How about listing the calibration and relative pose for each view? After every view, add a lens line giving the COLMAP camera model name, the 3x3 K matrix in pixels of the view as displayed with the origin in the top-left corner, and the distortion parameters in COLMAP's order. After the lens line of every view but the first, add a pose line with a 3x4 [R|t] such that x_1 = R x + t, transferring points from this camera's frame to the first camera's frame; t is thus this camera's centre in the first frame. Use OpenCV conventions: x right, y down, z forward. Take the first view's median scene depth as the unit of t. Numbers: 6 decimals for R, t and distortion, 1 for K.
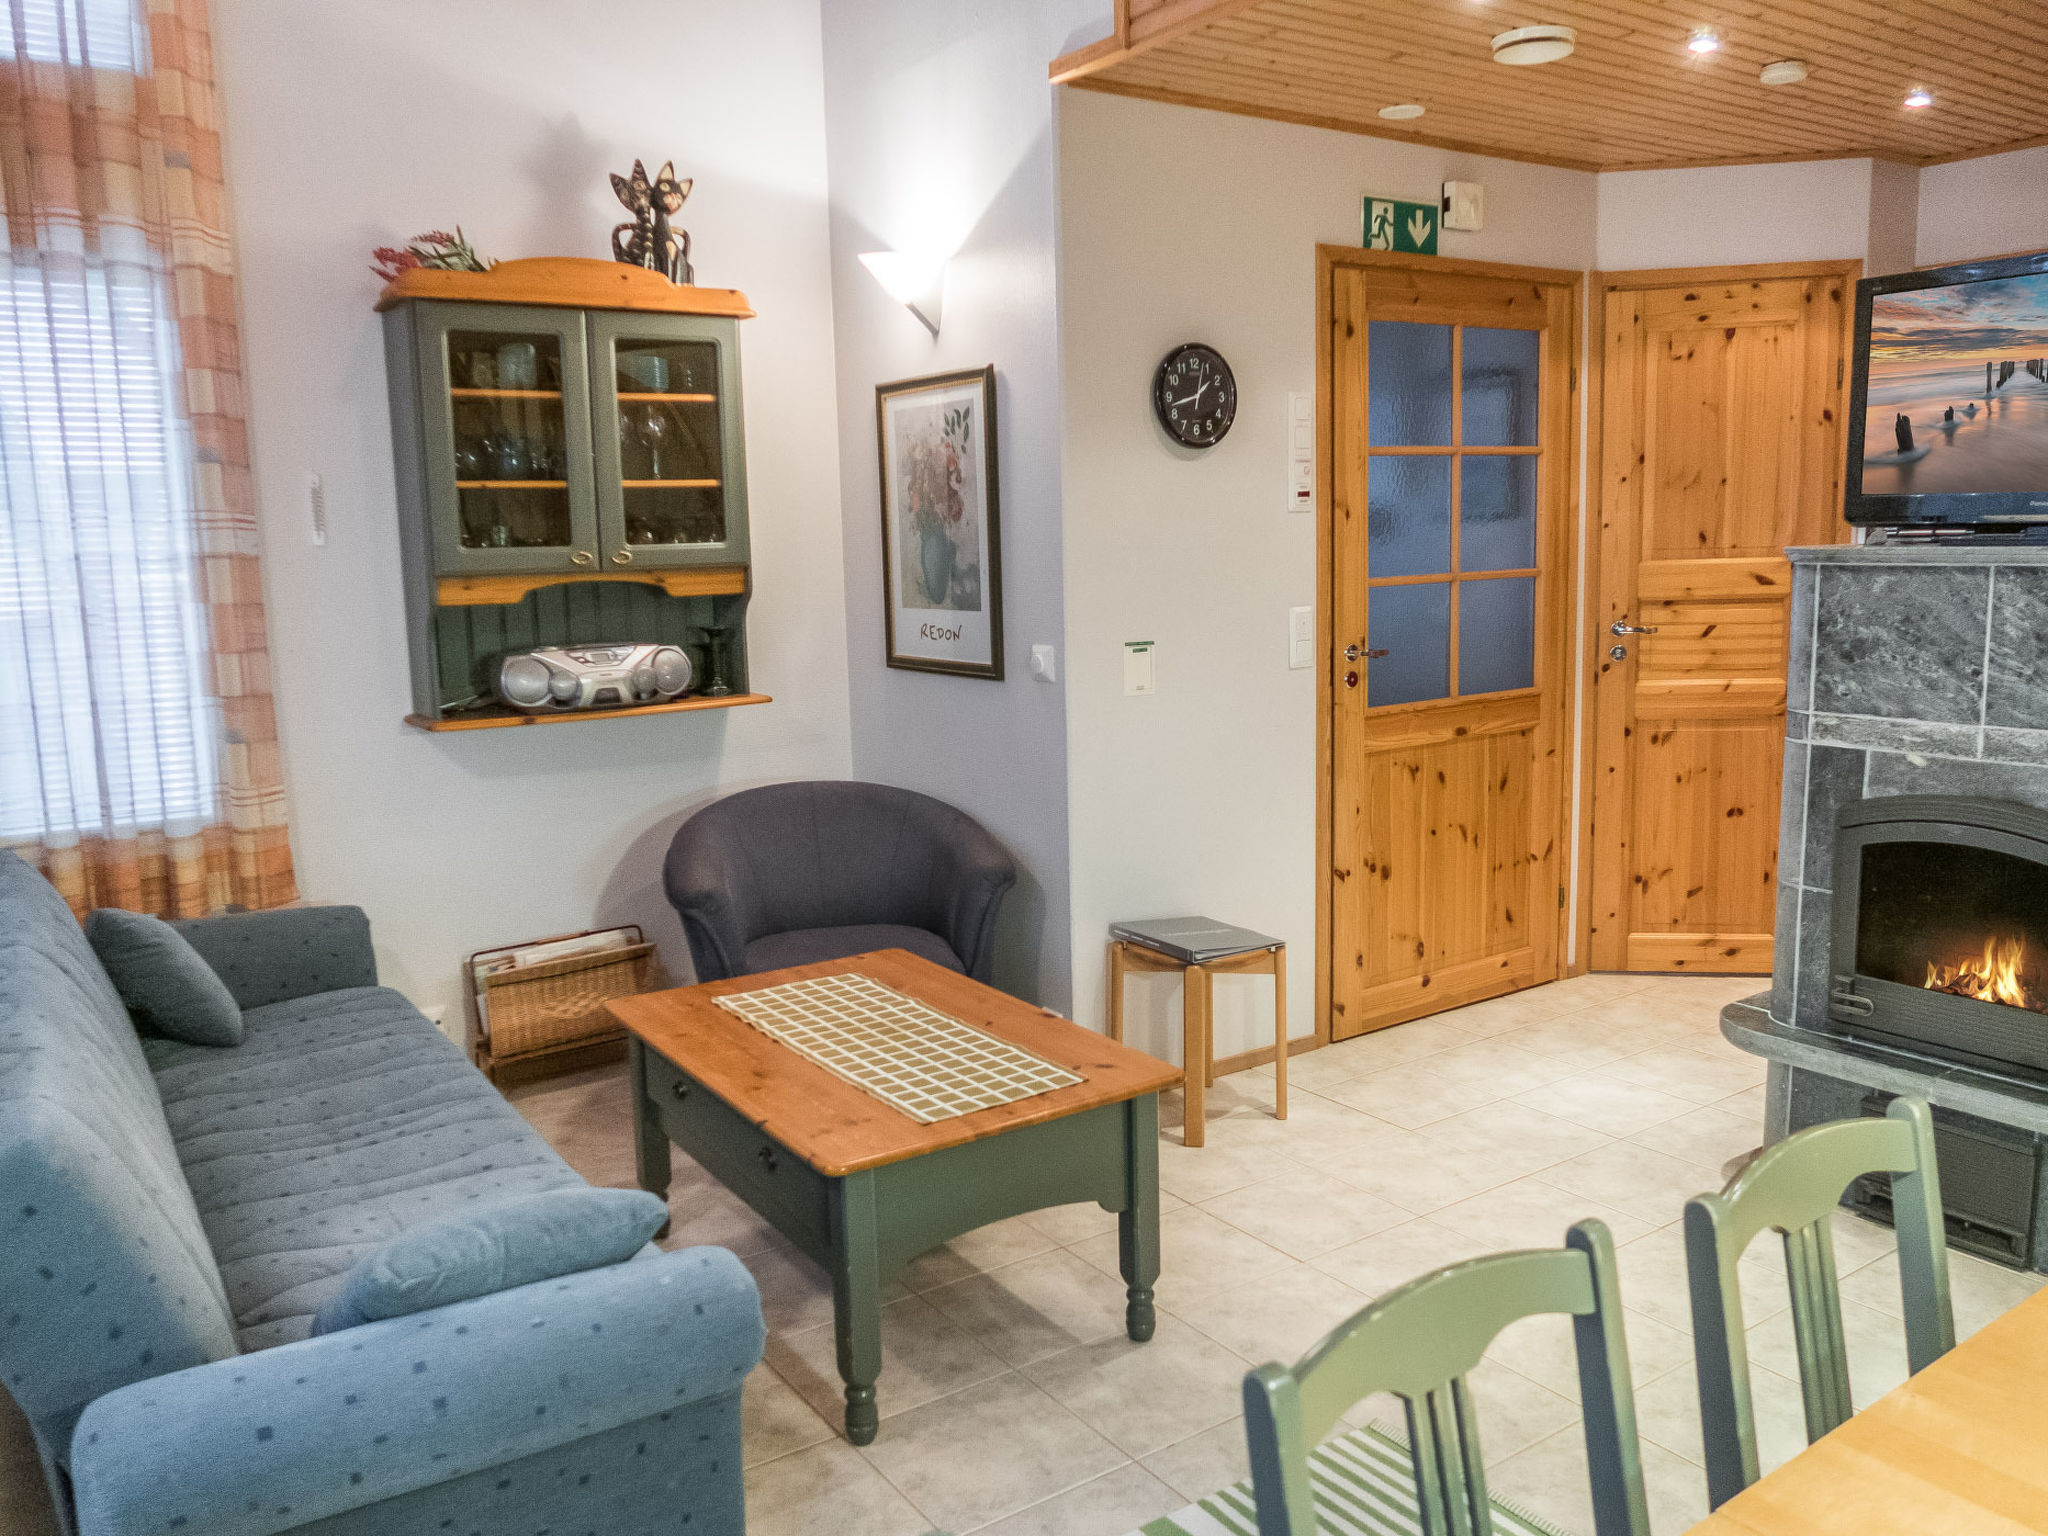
lens RADIAL K [[1588.5, 0, 1026.6], [0, 1588.5, 784.5], [0, 0, 1]] dist [-0.038710, 0.026117]
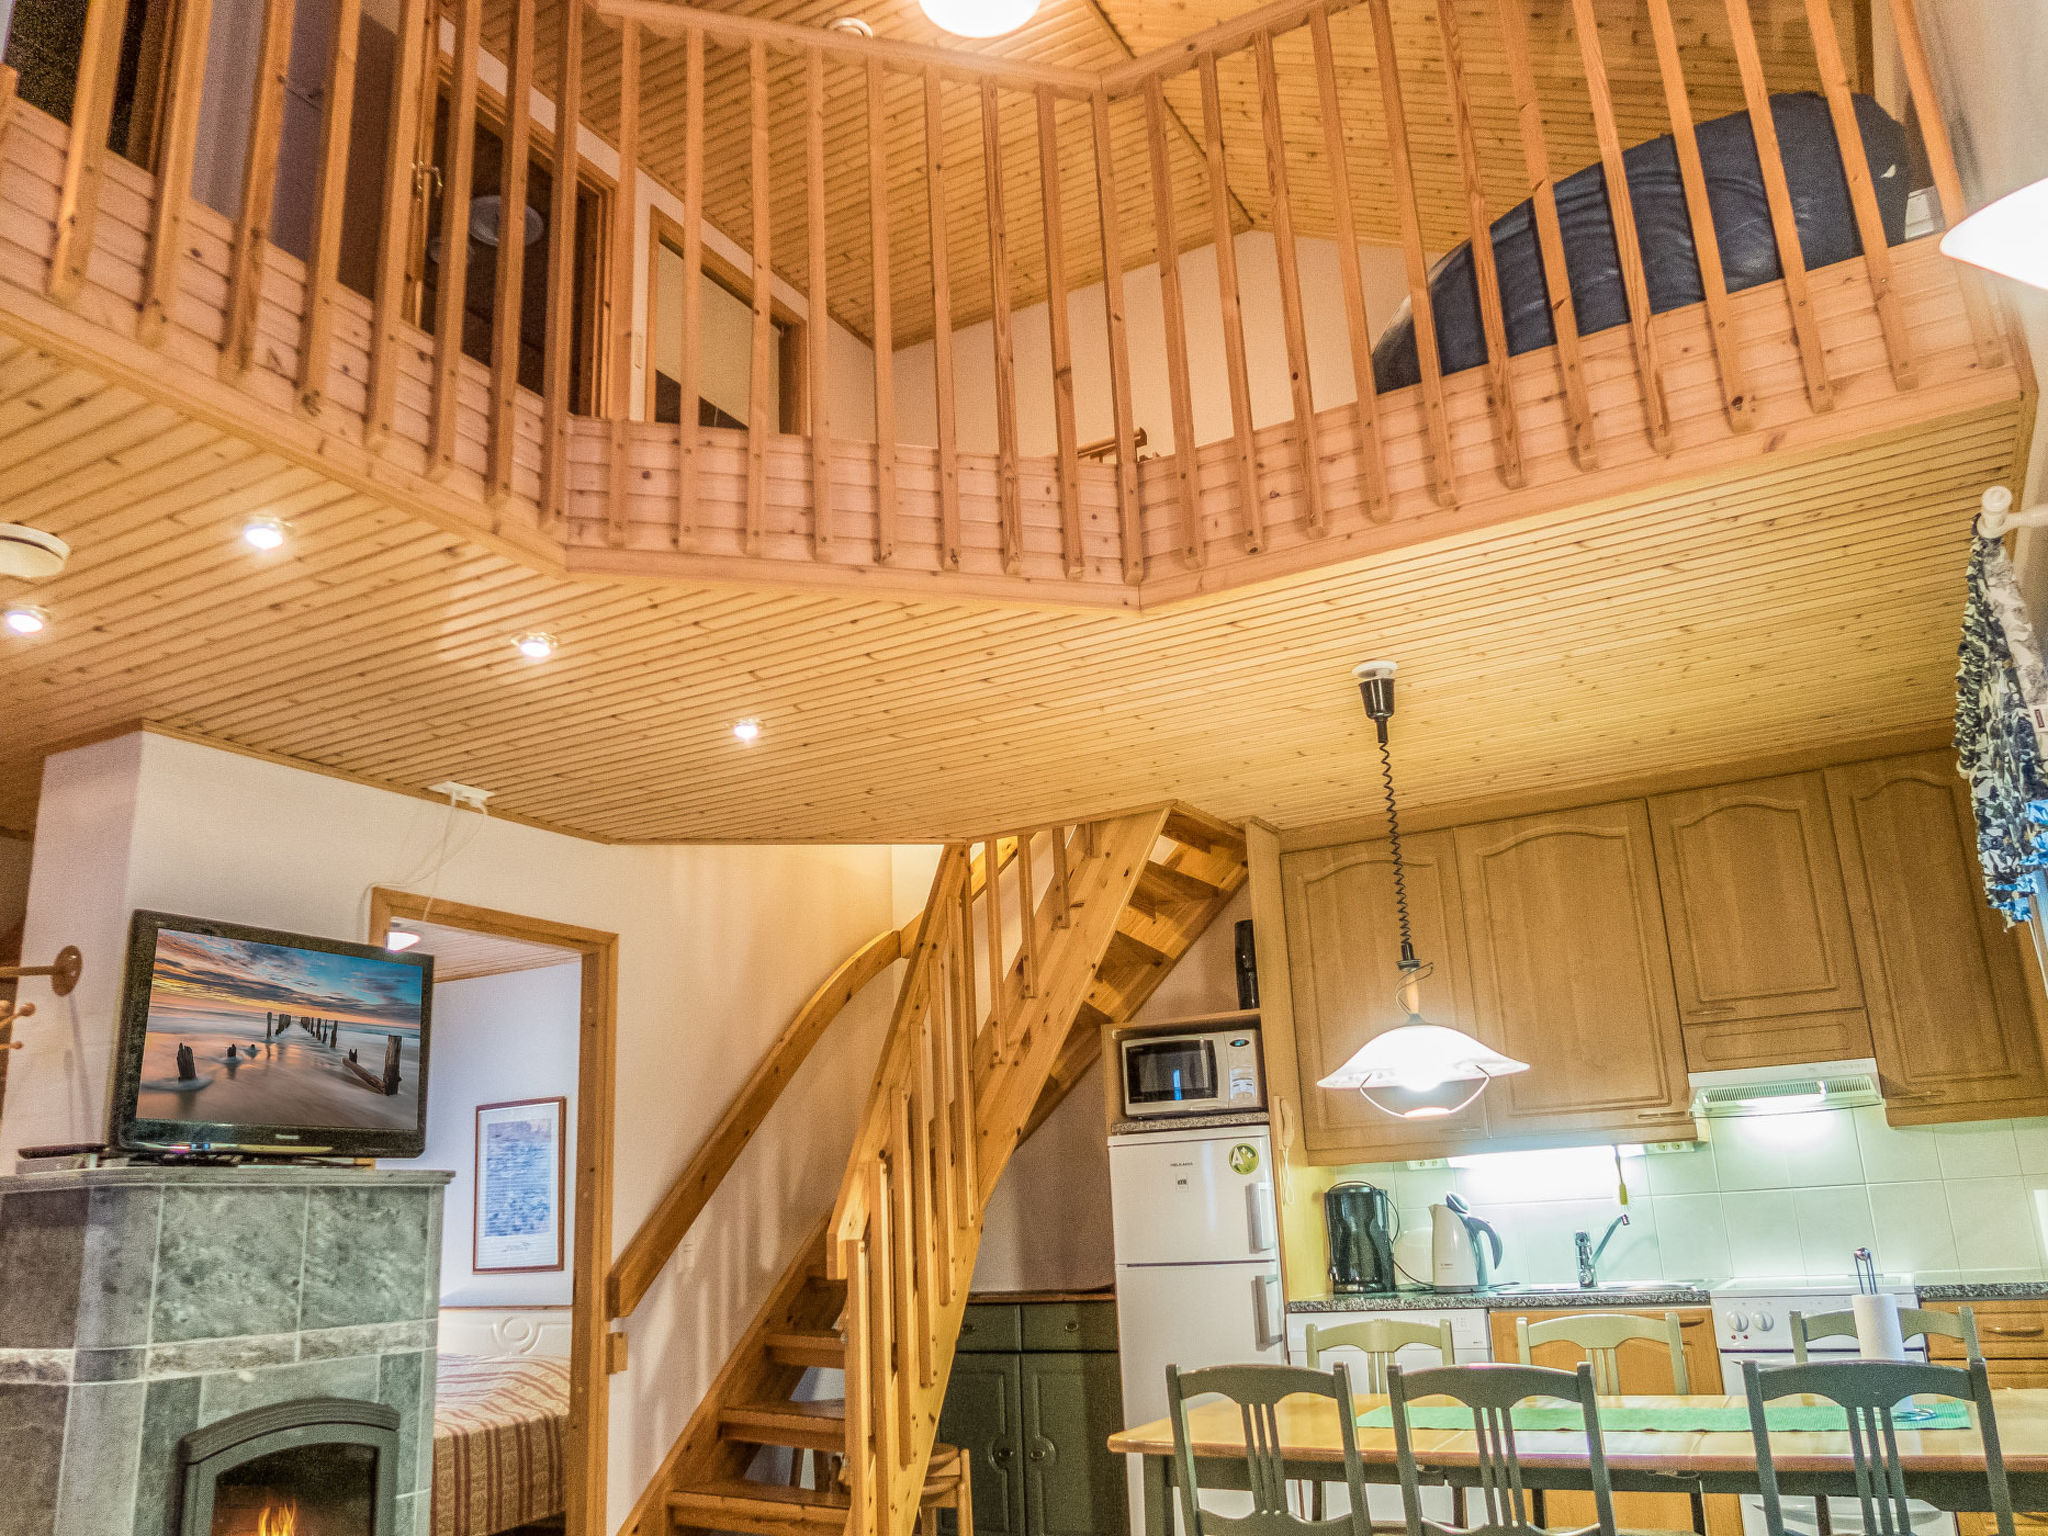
lens RADIAL K [[1588.5, 0, 1026.6], [0, 1588.5, 784.5], [0, 0, 1]] dist [-0.038710, 0.026117]
pose [[-0.453869, 0.282113, 0.845231, -0.524790], [0.197398, 0.956823, -0.213361, -0.052914], [-0.868929, 0.070009, -0.489961, 0.822415]]
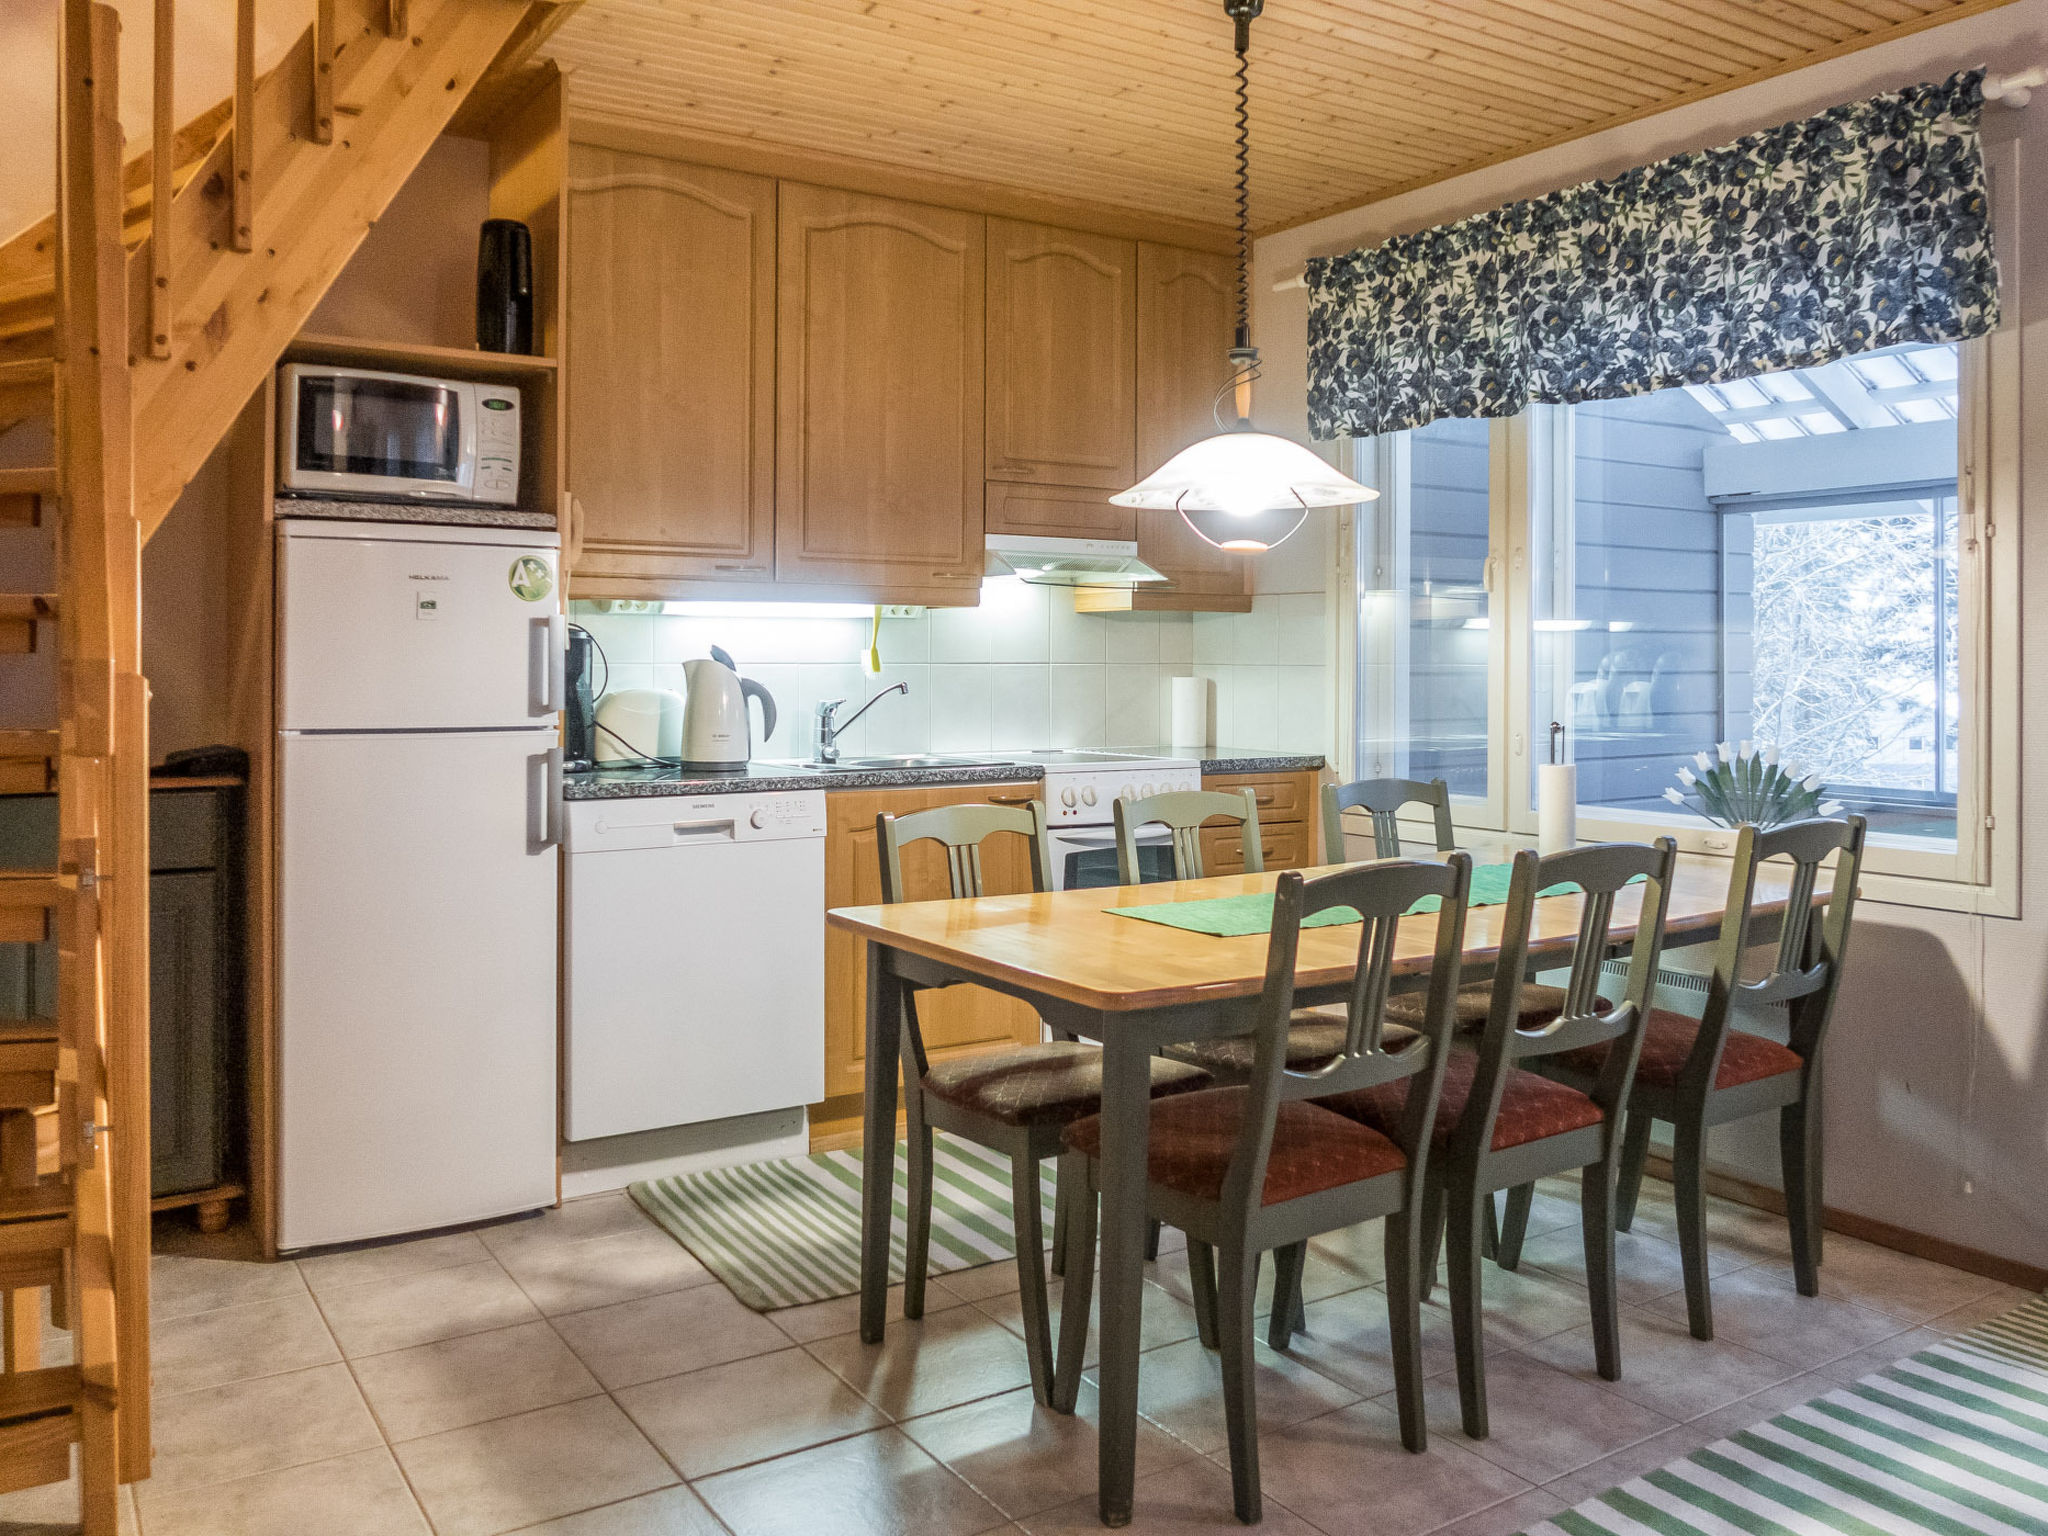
lens RADIAL K [[1629.8, 0, 1021.5], [0, 1629.8, 675.4], [0, 0, 1]] dist [-0.036041, 0.013651]
pose [[-0.999459, 0.023683, 0.022842, 0.290996], [0.027114, 0.986086, 0.164009, -0.086358], [-0.018640, 0.164539, -0.986194, 0.925186]]
